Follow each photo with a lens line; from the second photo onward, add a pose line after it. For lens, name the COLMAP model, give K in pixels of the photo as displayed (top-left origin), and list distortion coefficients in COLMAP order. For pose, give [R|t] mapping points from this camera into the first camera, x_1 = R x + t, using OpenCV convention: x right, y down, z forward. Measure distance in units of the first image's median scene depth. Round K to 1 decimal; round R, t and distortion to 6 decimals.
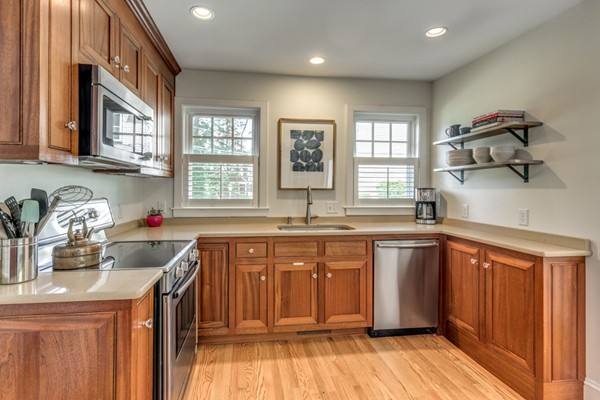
lens RADIAL K [[296.8, 0, 280.7], [0, 296.8, 187.0], [0, 0, 1]] dist [0.005036, -0.001669]
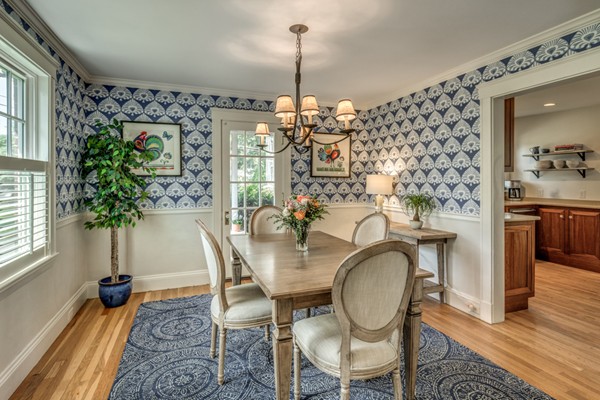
lens RADIAL K [[296.8, 0, 304.1], [0, 296.8, 180.4], [0, 0, 1]] dist [0.005036, -0.001669]
pose [[0.968316, -0.003589, 0.249702, -1.350224], [0.002006, 0.999976, 0.006595, -0.013309], [-0.249719, -0.005885, 0.968300, -0.465676]]
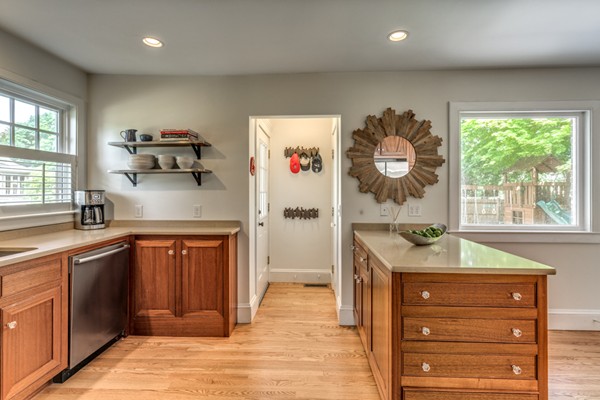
lens RADIAL K [[296.8, 0, 305.9], [0, 296.8, 188.2], [0, 0, 1]] dist [0.005036, -0.001669]
pose [[0.142566, 0.000970, 0.989785, -0.372464], [-0.001395, 0.999999, -0.000779, -0.002664], [-0.989784, -0.001270, 0.142567, 0.258350]]
